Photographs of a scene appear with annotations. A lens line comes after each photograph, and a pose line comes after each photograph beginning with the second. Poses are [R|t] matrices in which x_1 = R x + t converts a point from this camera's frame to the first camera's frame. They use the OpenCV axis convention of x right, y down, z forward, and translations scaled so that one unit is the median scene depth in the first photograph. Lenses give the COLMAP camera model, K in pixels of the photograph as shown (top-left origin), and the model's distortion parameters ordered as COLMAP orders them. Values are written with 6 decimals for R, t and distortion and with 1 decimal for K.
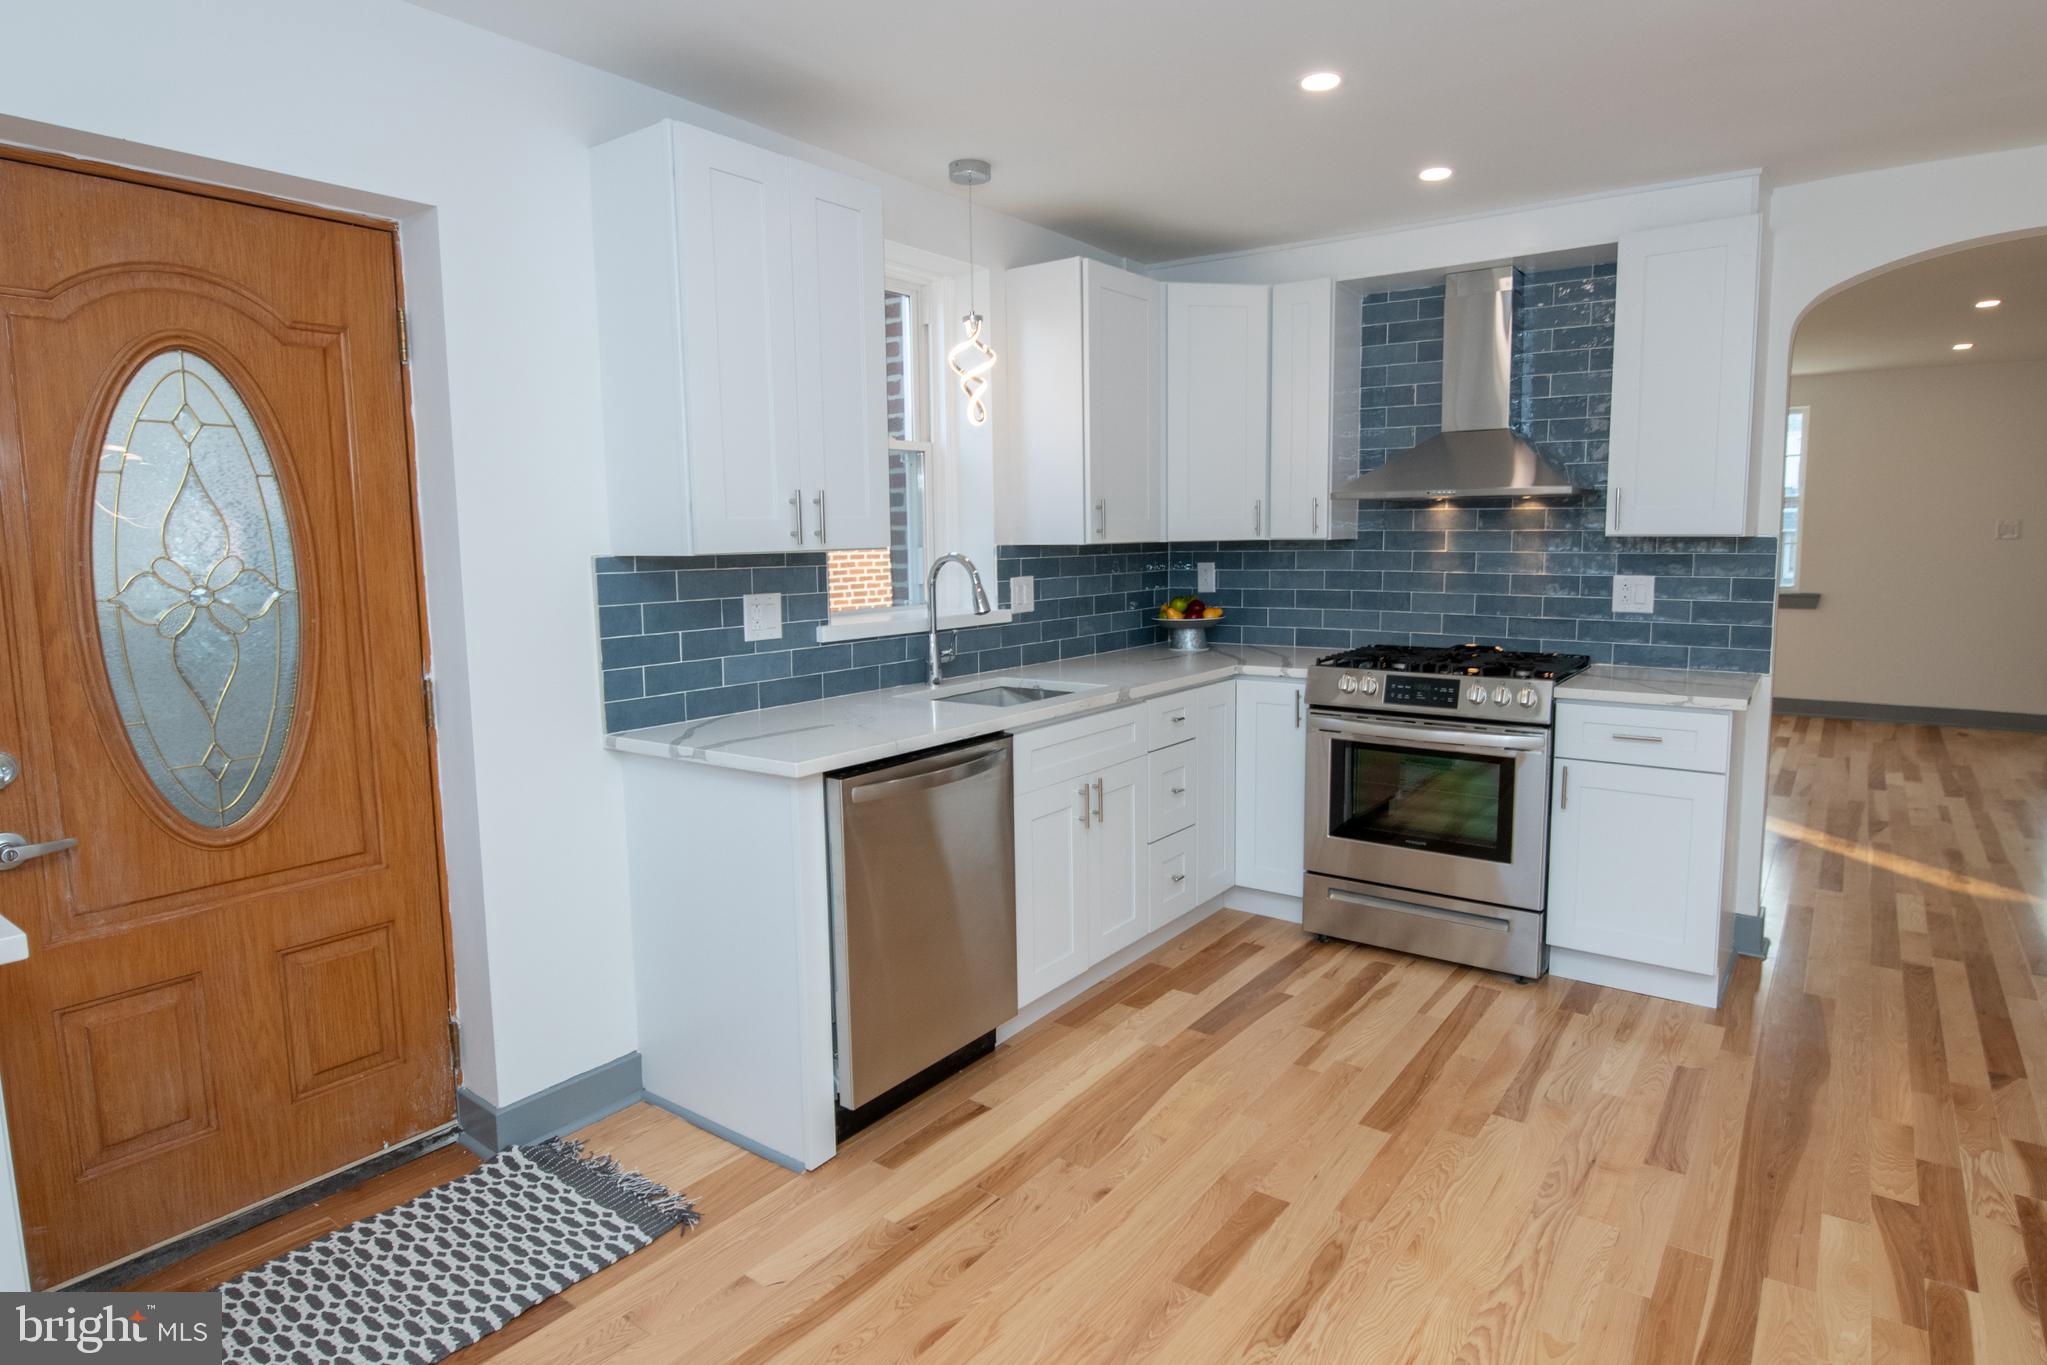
lens RADIAL K [[1127.3, 0, 1065.2], [0, 1127.3, 661.0], [0, 0, 1]] dist [-0.014282, -0.003325]
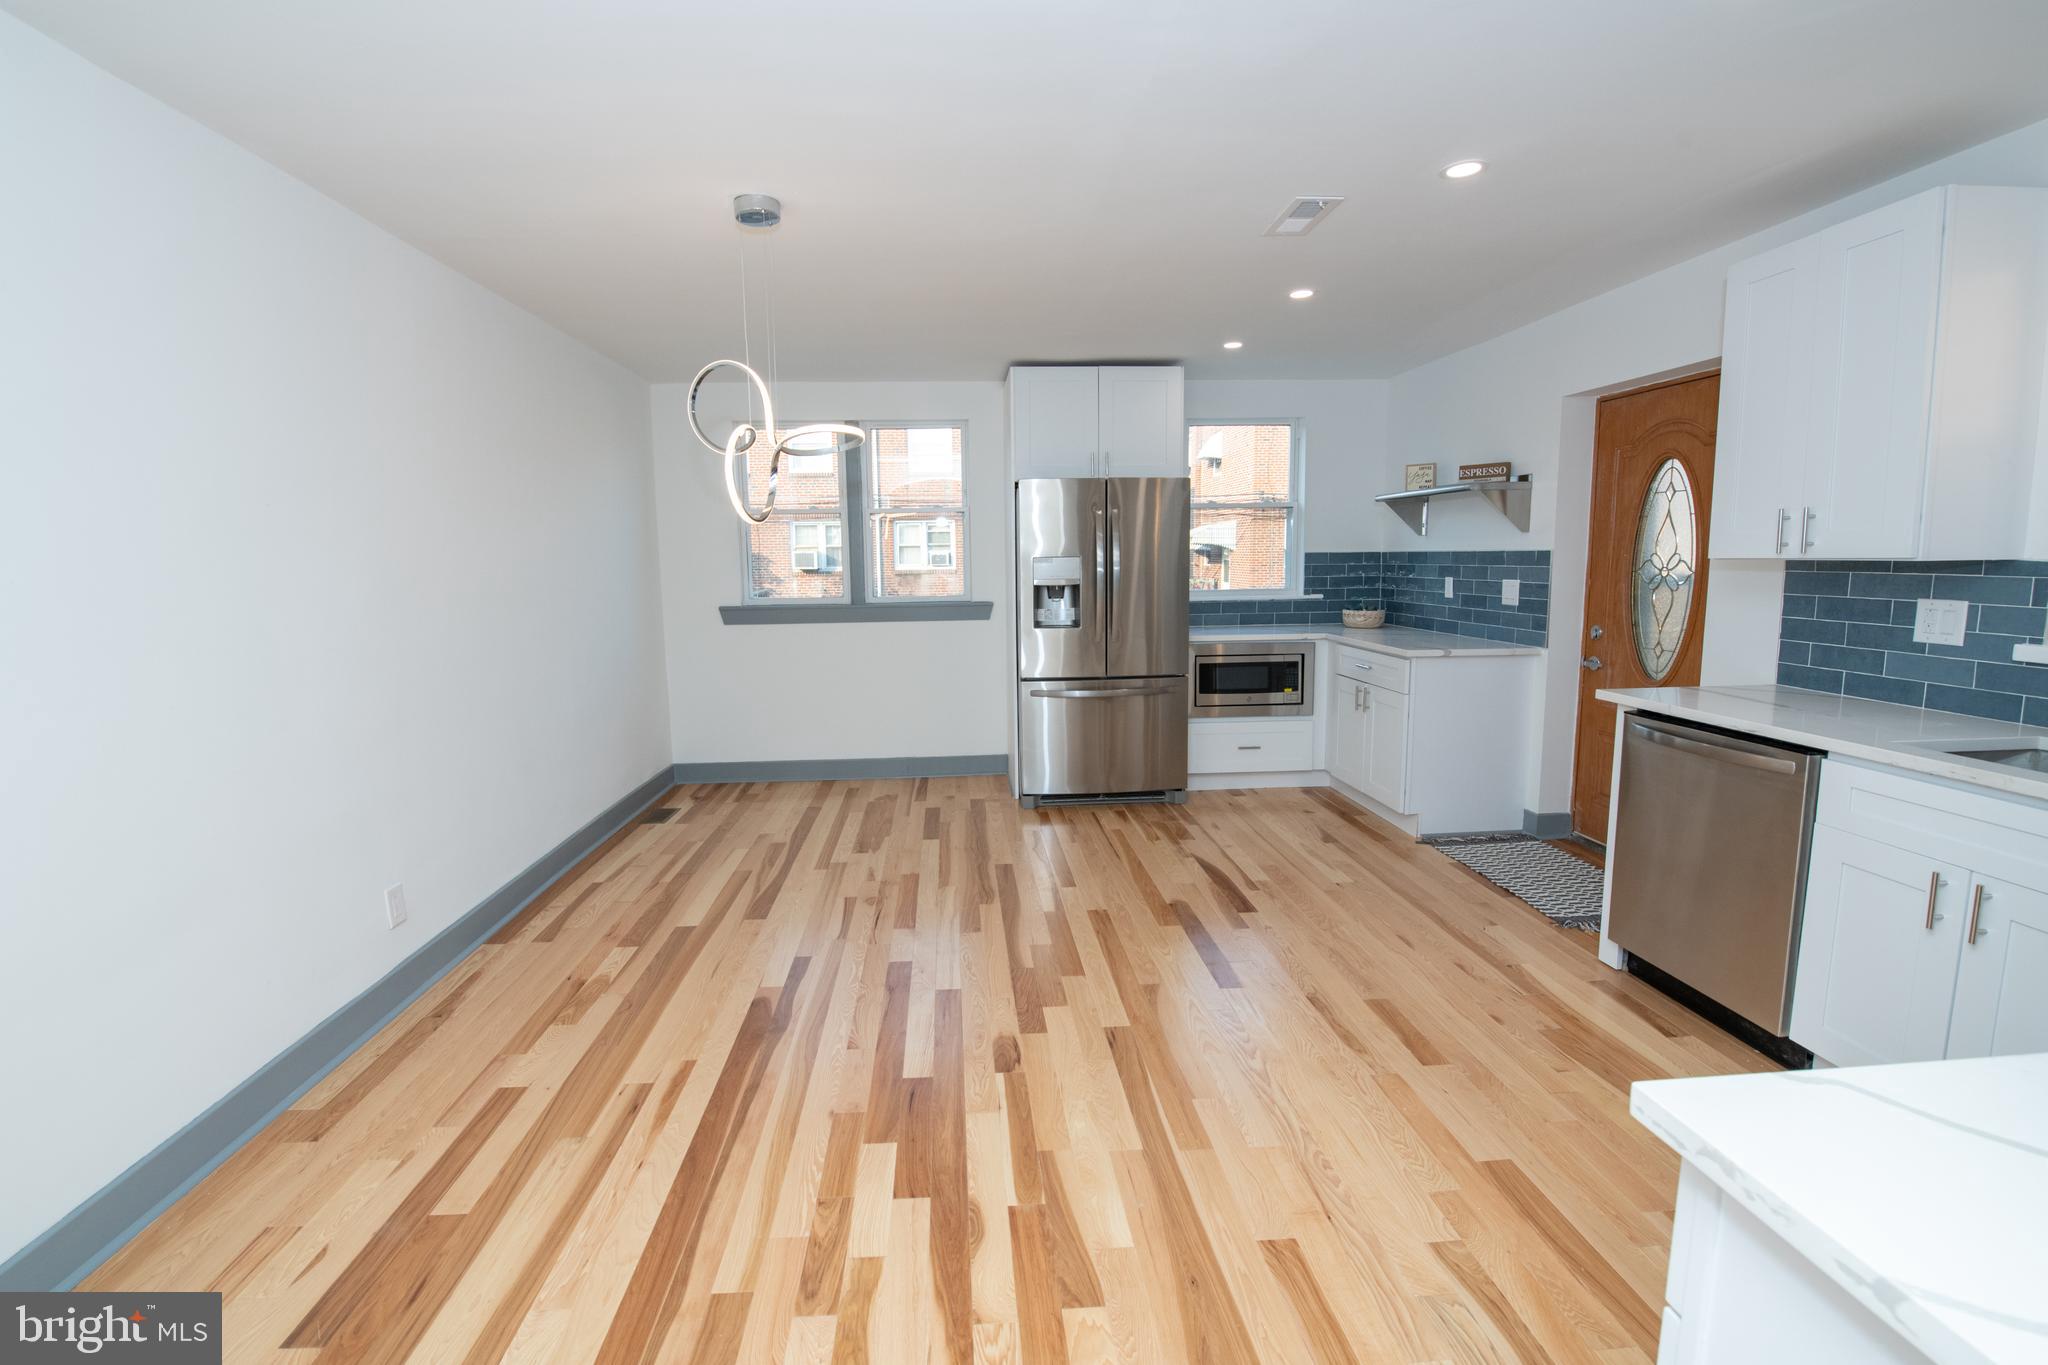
lens RADIAL K [[864.2, 0, 991.3], [0, 864.2, 657.1], [0, 0, 1]] dist [-0.012690, -0.004348]
pose [[-0.786238, 0.094663, -0.610629, 0.892380], [-0.045603, 0.976612, 0.210117, -0.129749], [0.616238, 0.193049, -0.763533, 1.046077]]
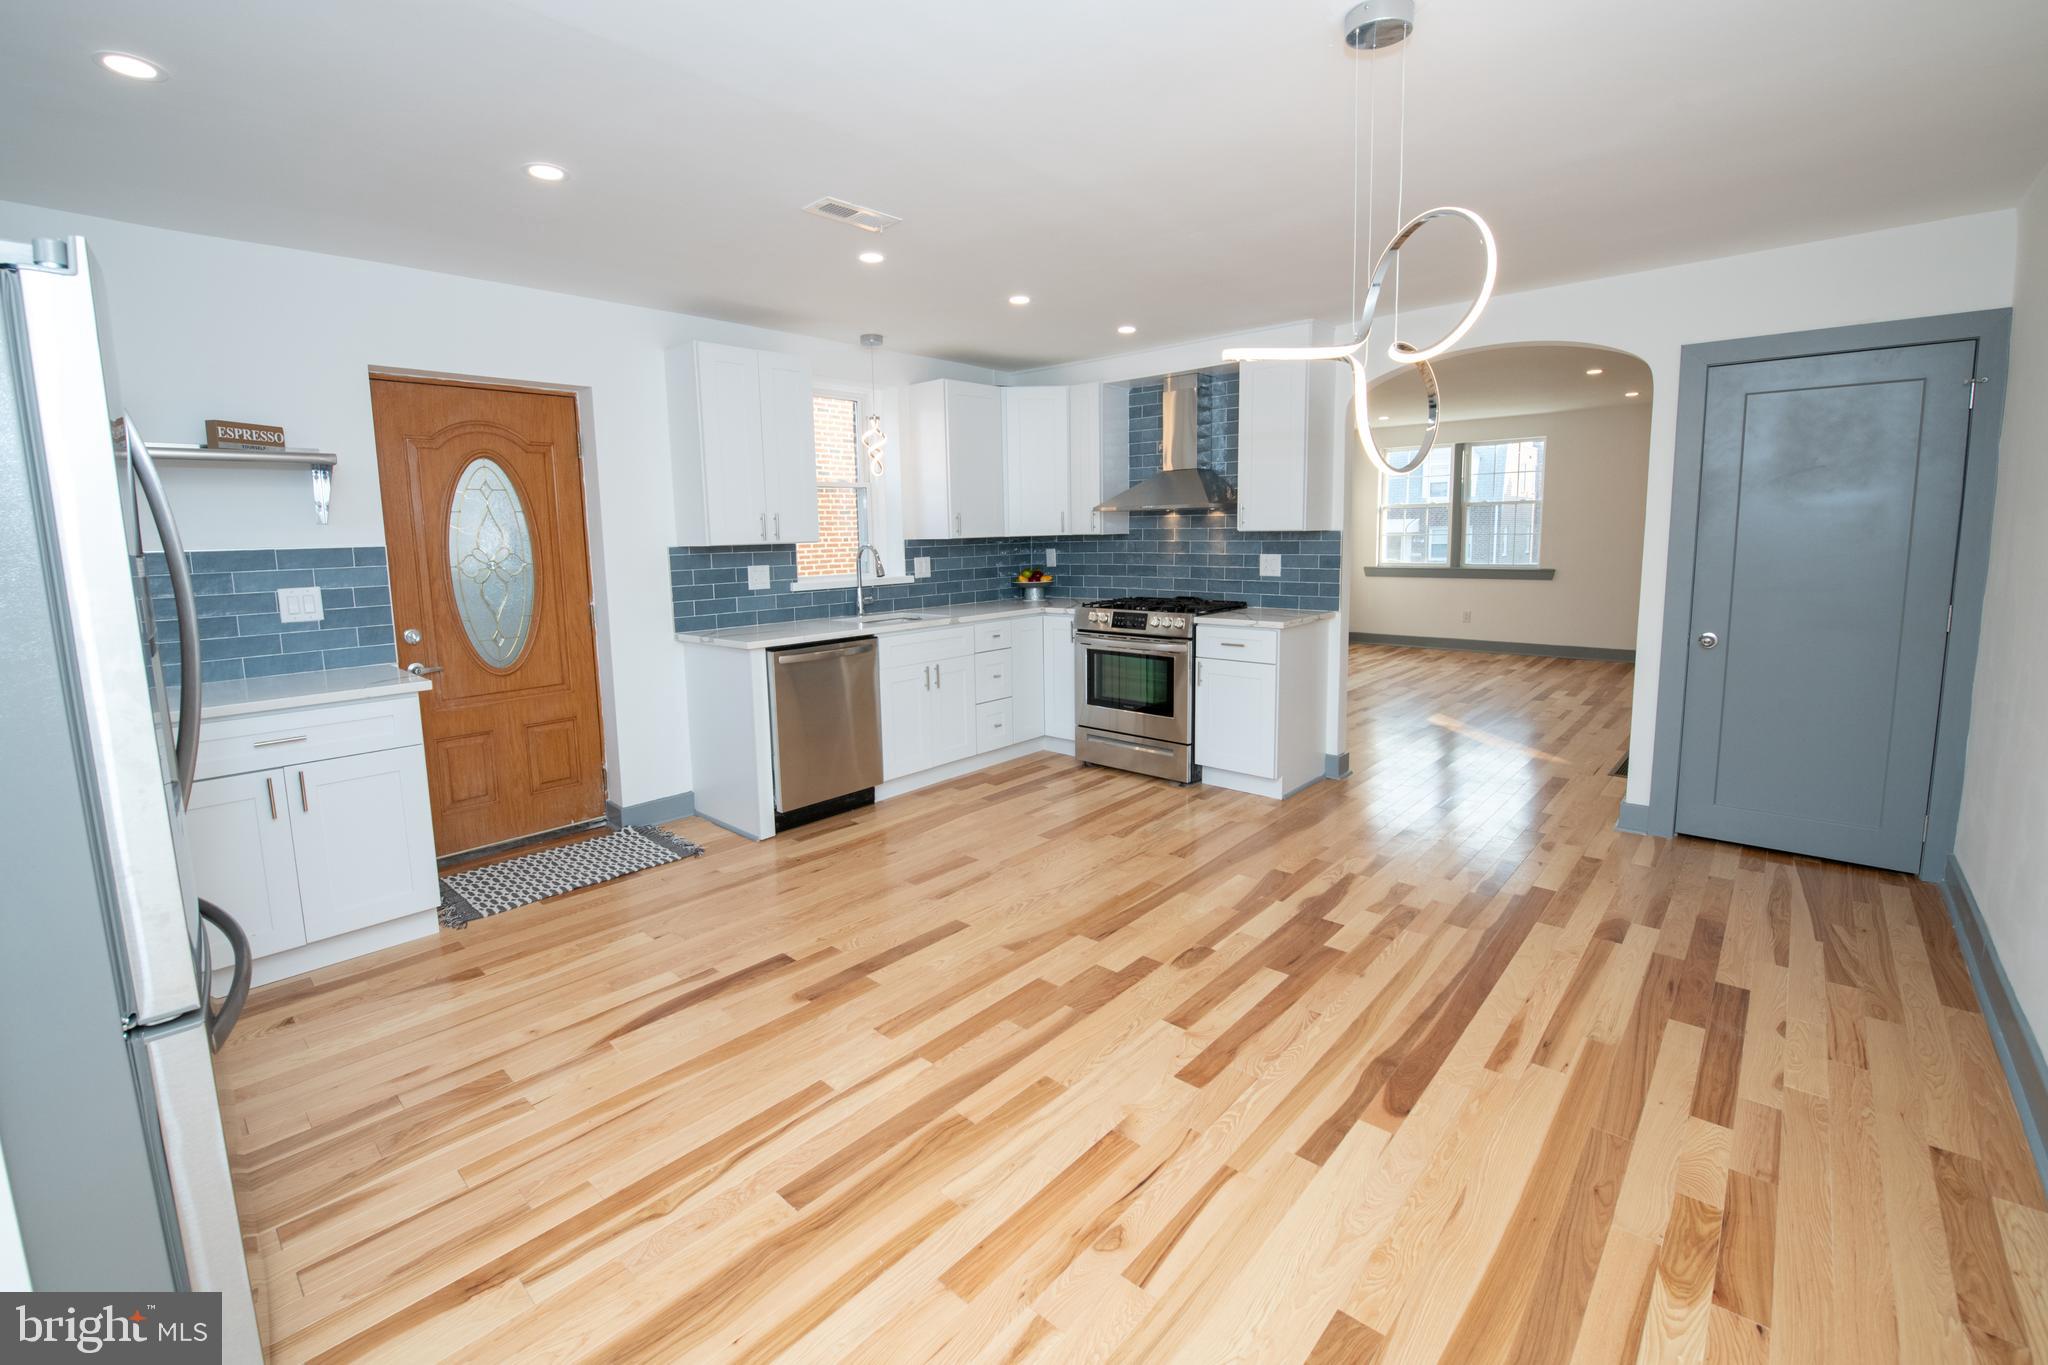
lens RADIAL K [[865.4, 0, 1004.1], [0, 865.4, 638.4], [0, 0, 1]] dist [-0.008476, -0.008560]
pose [[0.991203, 0.007175, -0.132153, 0.347135], [-0.005520, 0.999902, 0.012882, 0.044426], [0.132232, -0.012039, 0.991146, -0.426407]]
